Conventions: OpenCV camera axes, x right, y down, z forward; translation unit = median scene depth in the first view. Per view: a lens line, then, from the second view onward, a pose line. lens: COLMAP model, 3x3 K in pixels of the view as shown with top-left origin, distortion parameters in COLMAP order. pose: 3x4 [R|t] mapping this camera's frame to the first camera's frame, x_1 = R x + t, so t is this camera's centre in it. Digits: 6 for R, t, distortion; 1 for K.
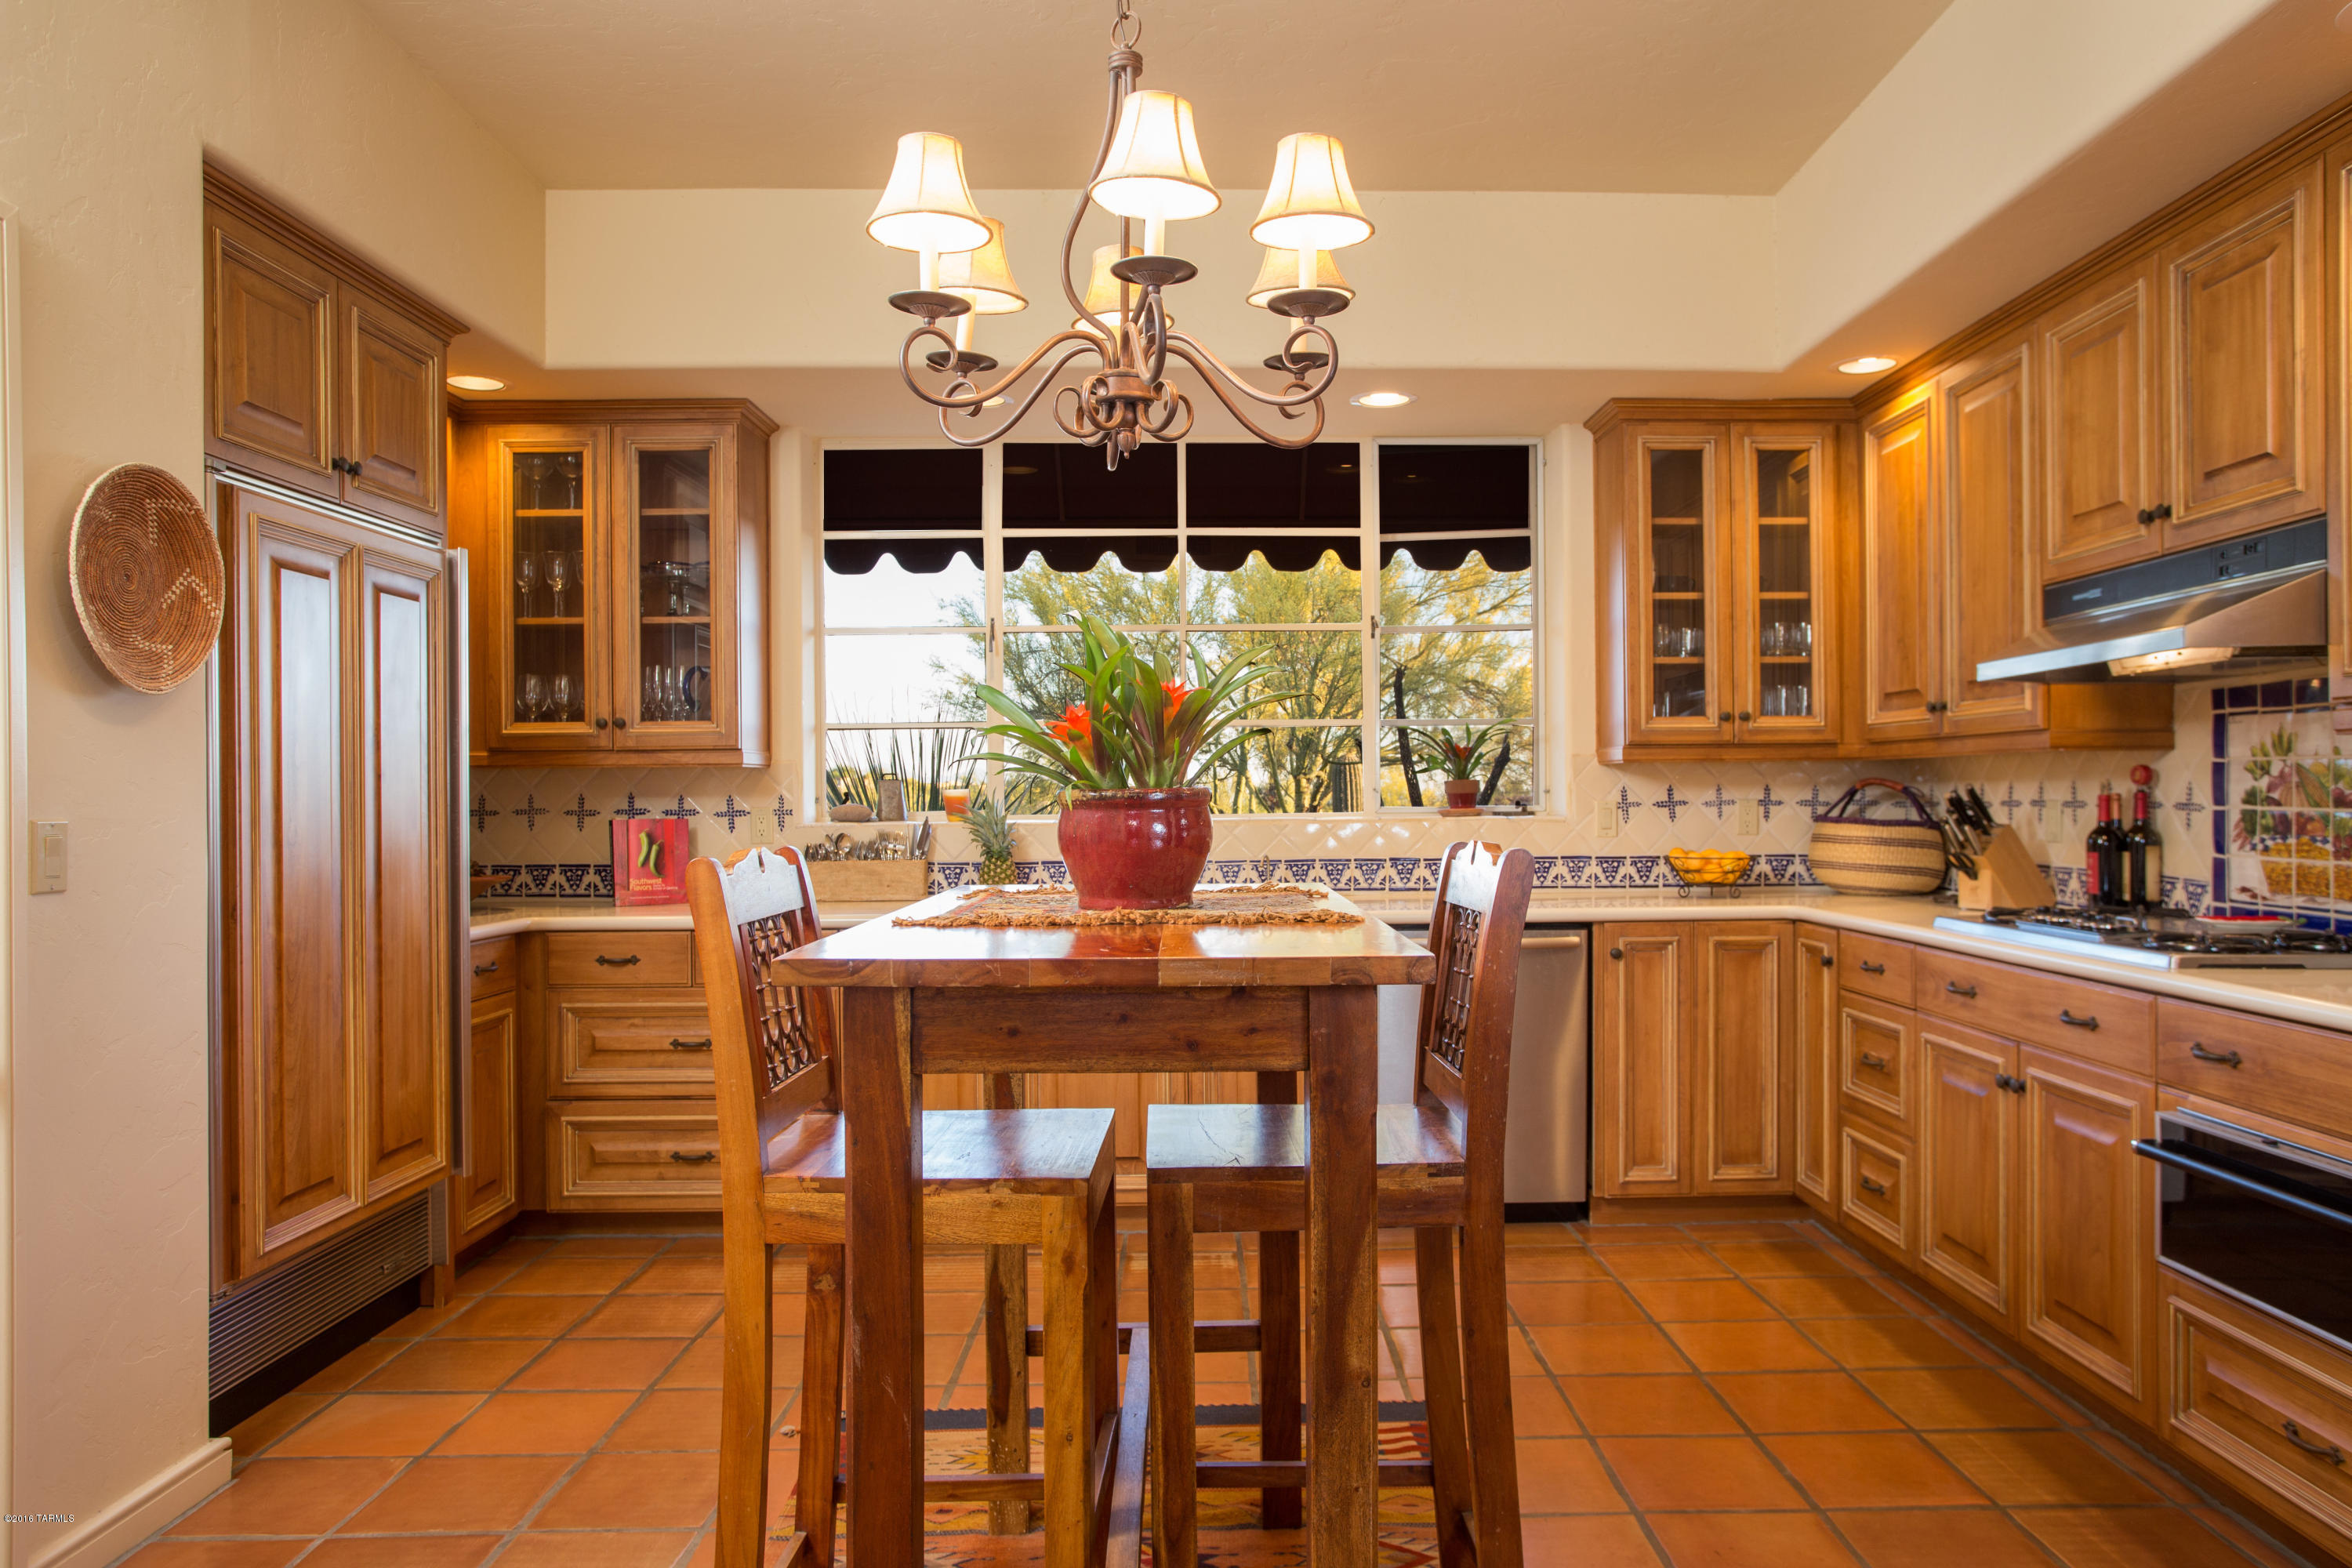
lens RADIAL K [[1481.0, 0, 1171.7], [0, 1481.0, 798.7], [0, 0, 1]] dist [-0.049391, 0.021533]
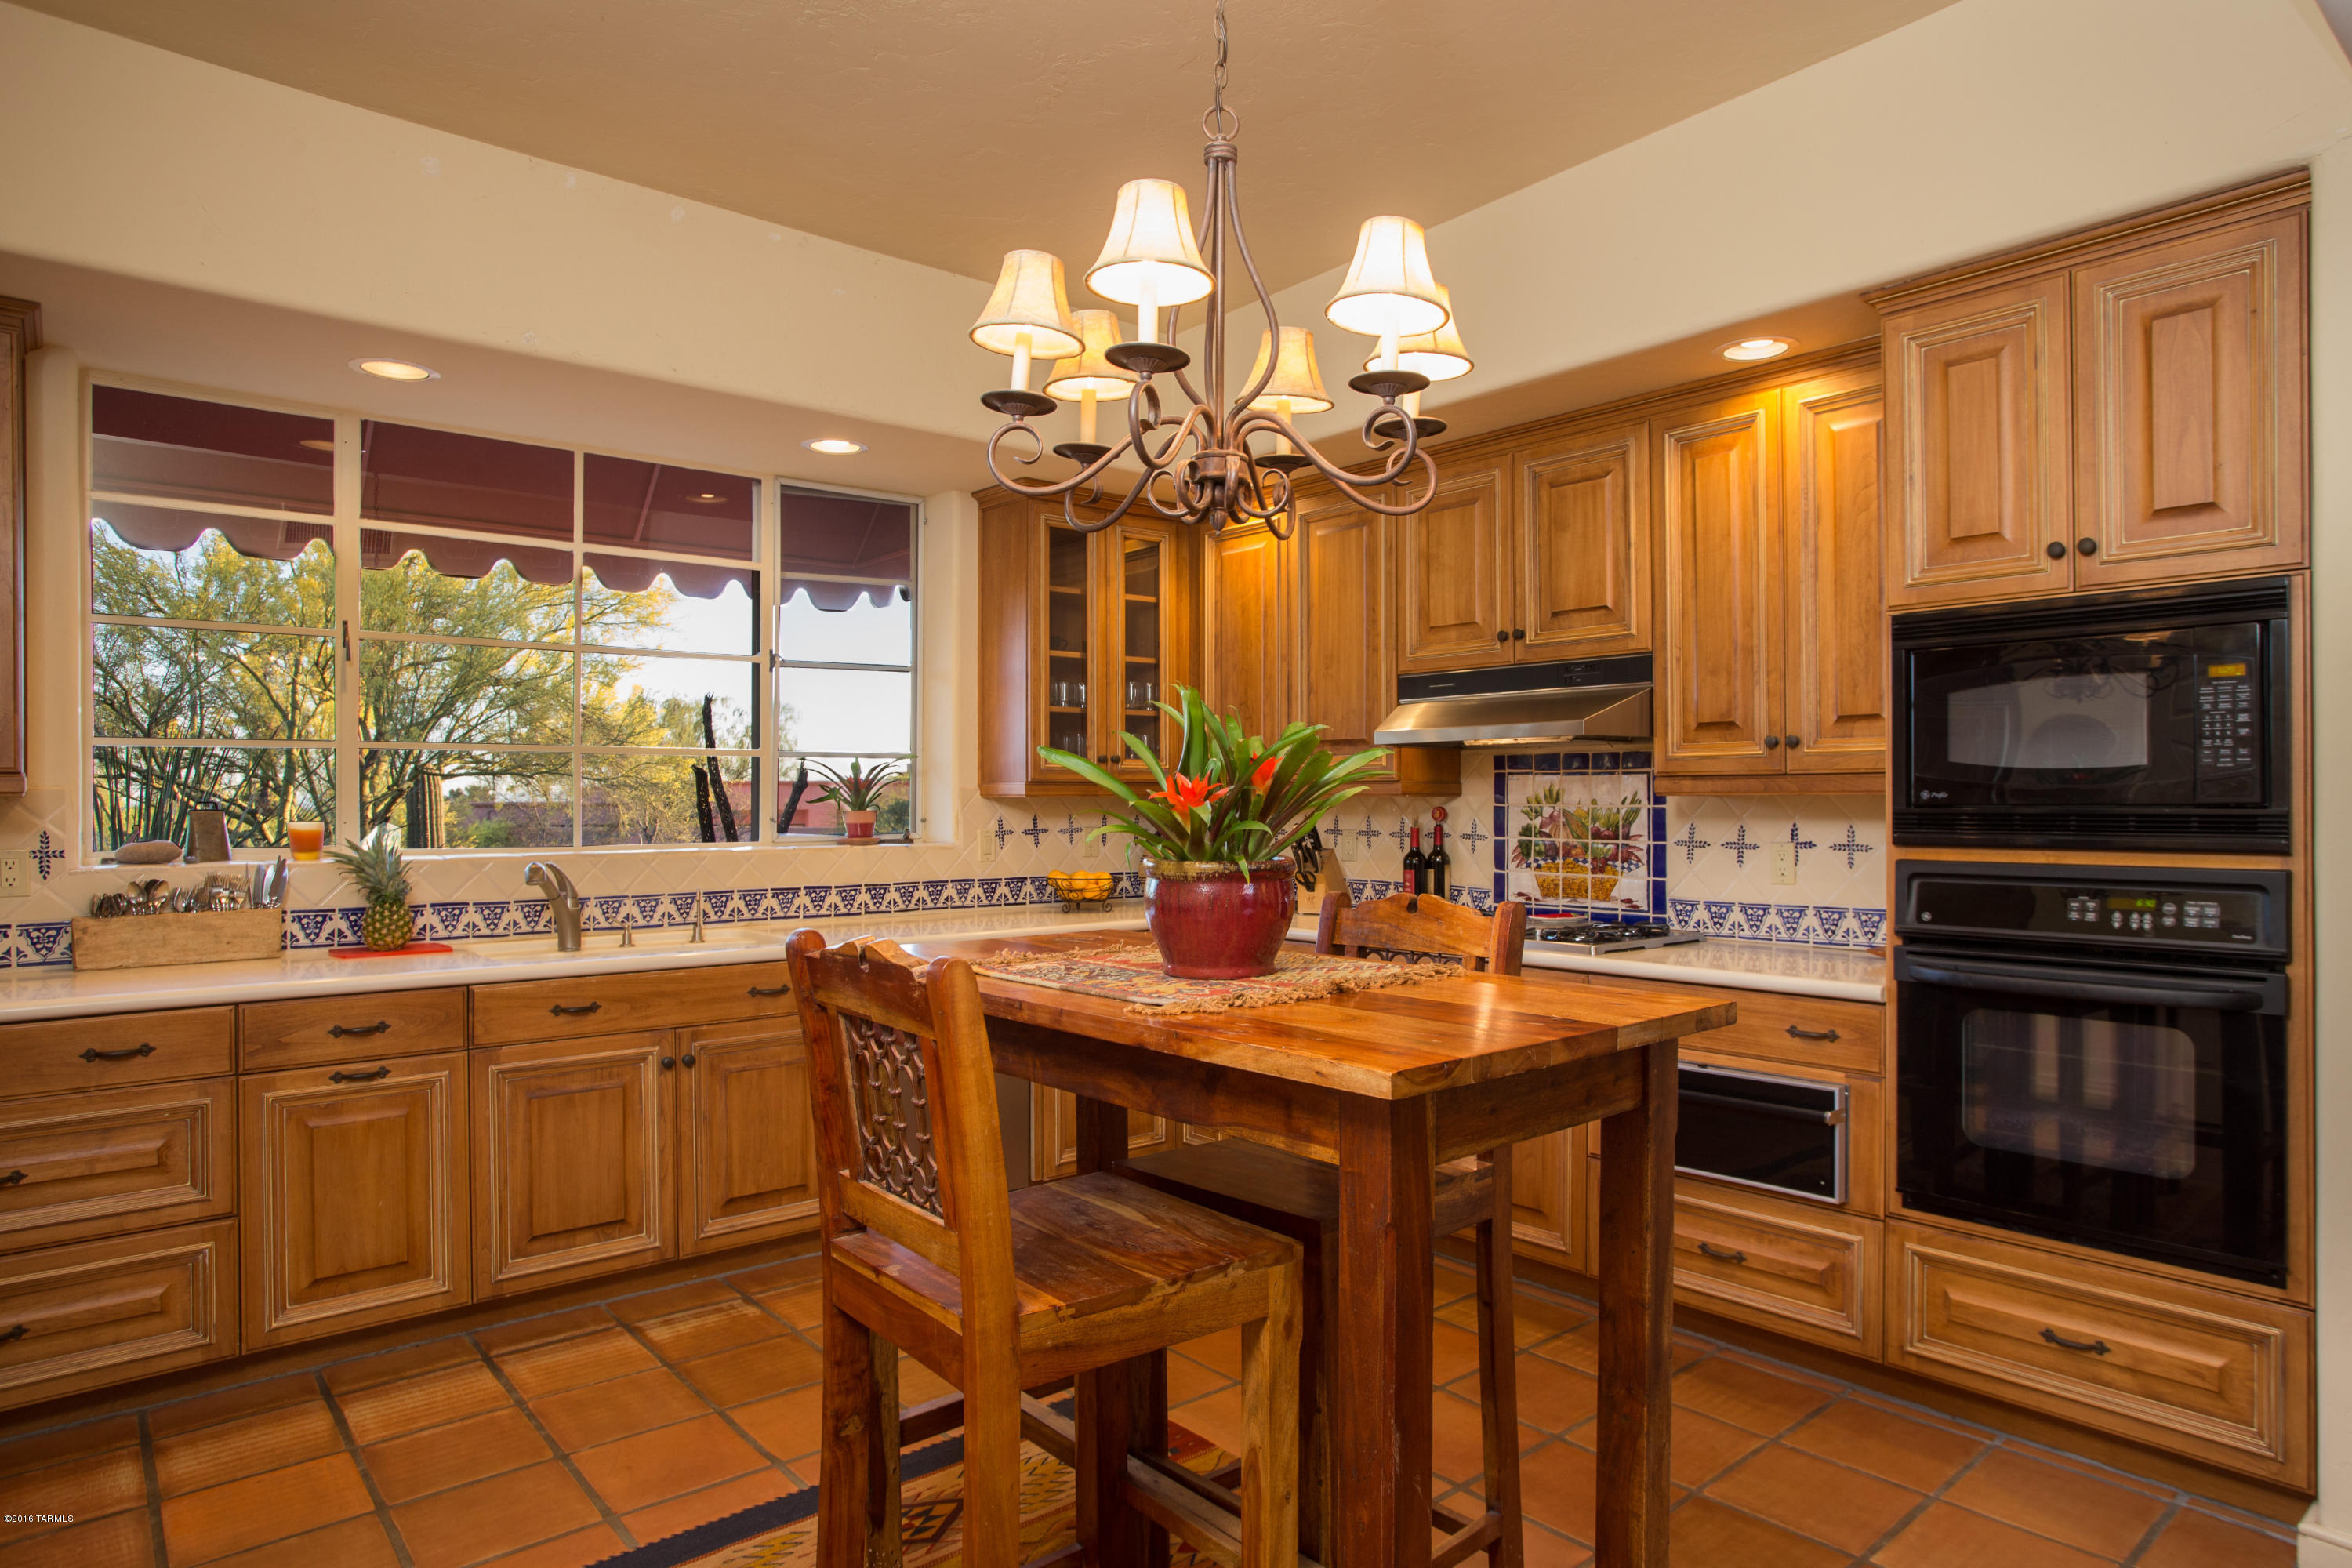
lens RADIAL K [[1361.4, 0, 1174.4], [0, 1361.4, 775.3], [0, 0, 1]] dist [-0.049968, 0.006119]
pose [[0.776020, 0.014196, 0.630549, -0.356814], [-0.000881, 0.999770, -0.021425, -0.025236], [-0.630708, 0.016071, 0.775854, 0.149315]]
